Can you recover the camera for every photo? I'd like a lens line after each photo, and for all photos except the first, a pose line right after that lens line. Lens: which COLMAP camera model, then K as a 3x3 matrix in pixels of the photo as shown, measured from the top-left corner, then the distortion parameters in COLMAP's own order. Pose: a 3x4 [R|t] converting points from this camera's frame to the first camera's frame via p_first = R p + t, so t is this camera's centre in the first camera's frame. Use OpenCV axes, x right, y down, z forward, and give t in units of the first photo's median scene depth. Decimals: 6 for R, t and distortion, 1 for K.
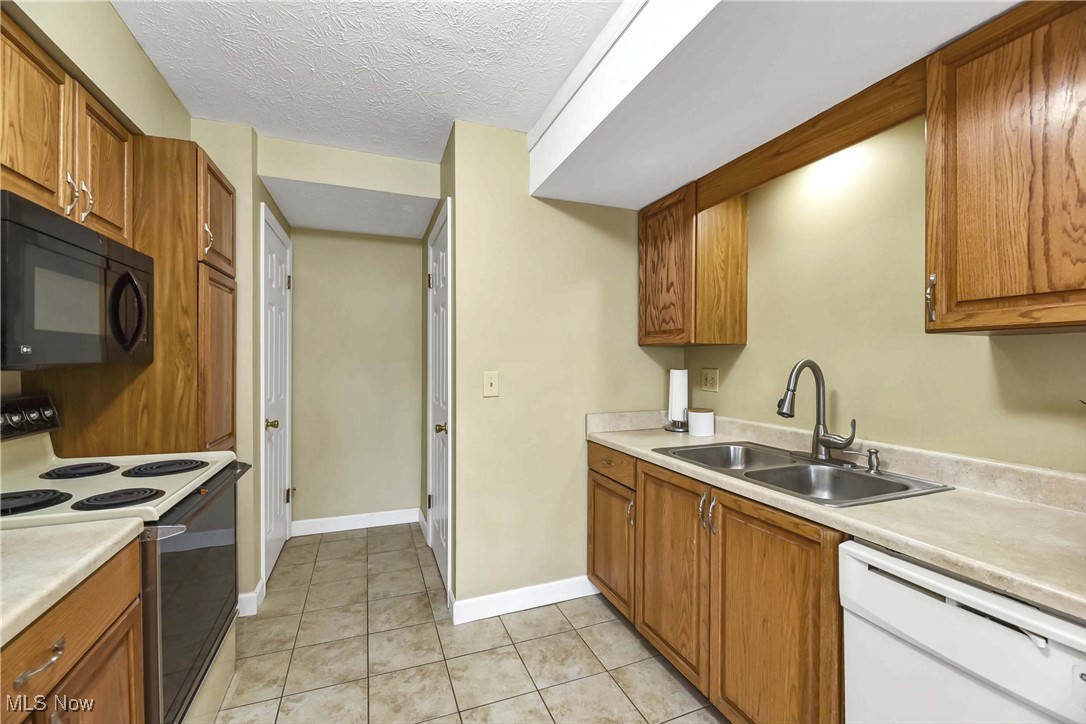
lens RADIAL K [[454.8, 0, 548.7], [0, 454.8, 366.2], [0, 0, 1]] dist [0.002127, -0.005637]
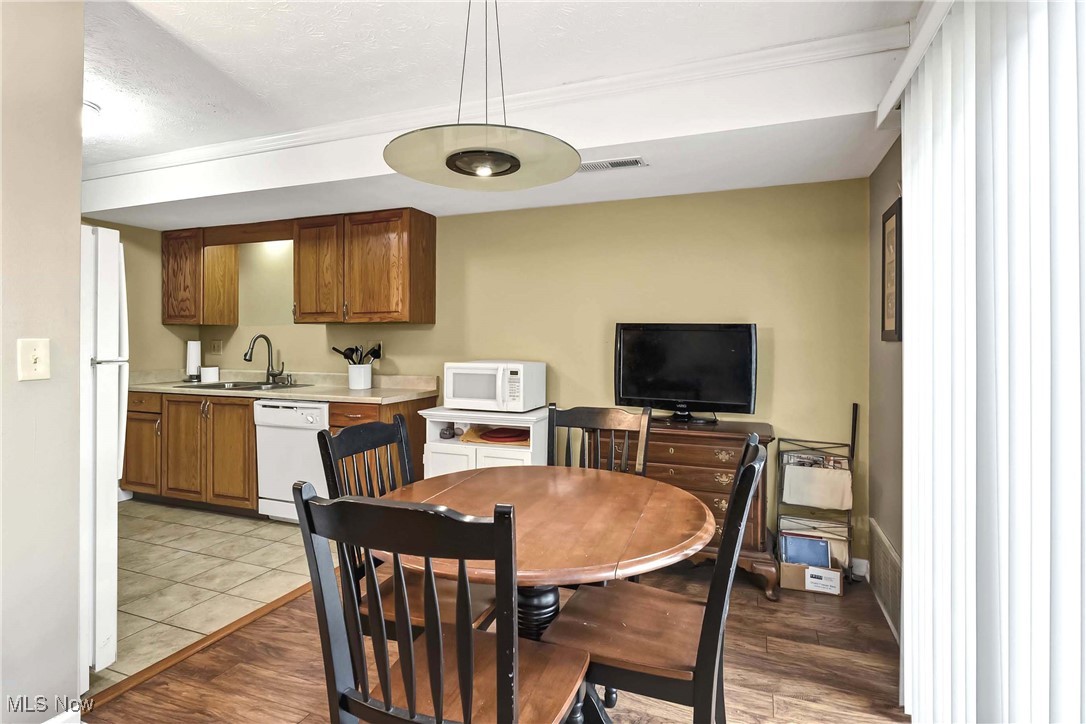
lens RADIAL K [[537.8, 0, 576.3], [0, 537.8, 339.0], [0, 0, 1]] dist [-0.039062, 0.002979]
pose [[0.647025, -0.000657, 0.762468, -0.326129], [0.010817, 0.999907, -0.008318, 0.041814], [-0.762392, 0.013629, 0.646972, -1.577041]]
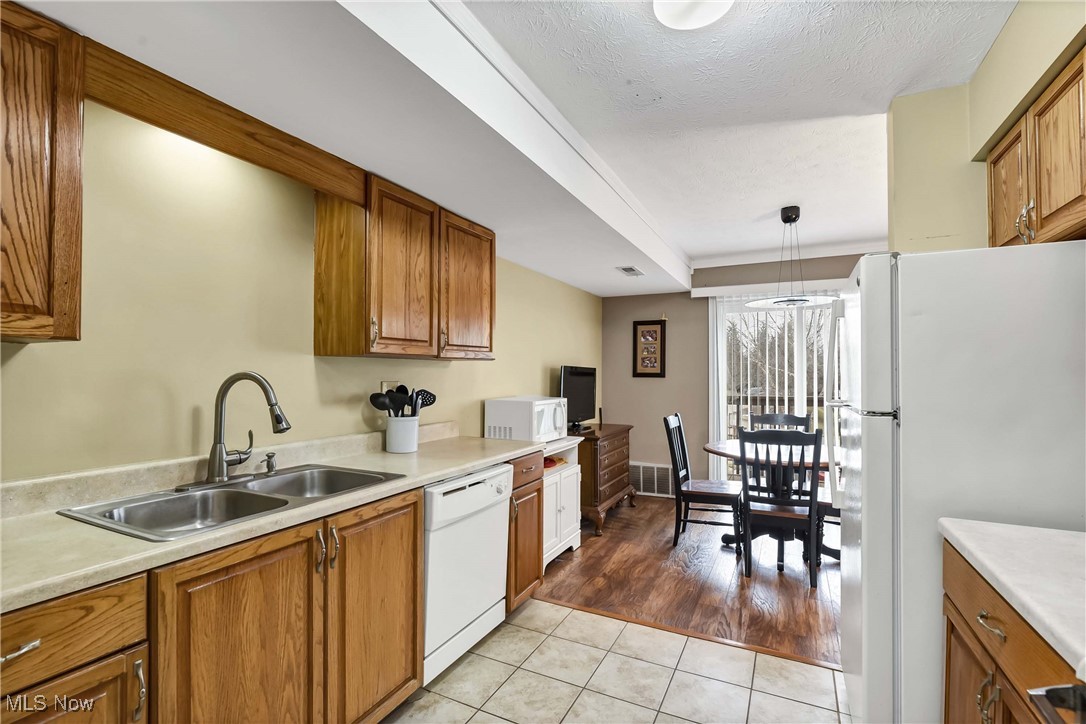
lens RADIAL K [[506.3, 0, 531.3], [0, 506.3, 370.2], [0, 0, 1]] dist [0.002996, -0.003577]
pose [[-0.655643, 0.000149, 0.755071, -0.558537], [0.005870, 0.999971, 0.004900, -0.018180], [-0.755048, 0.007645, -0.655625, 1.182554]]
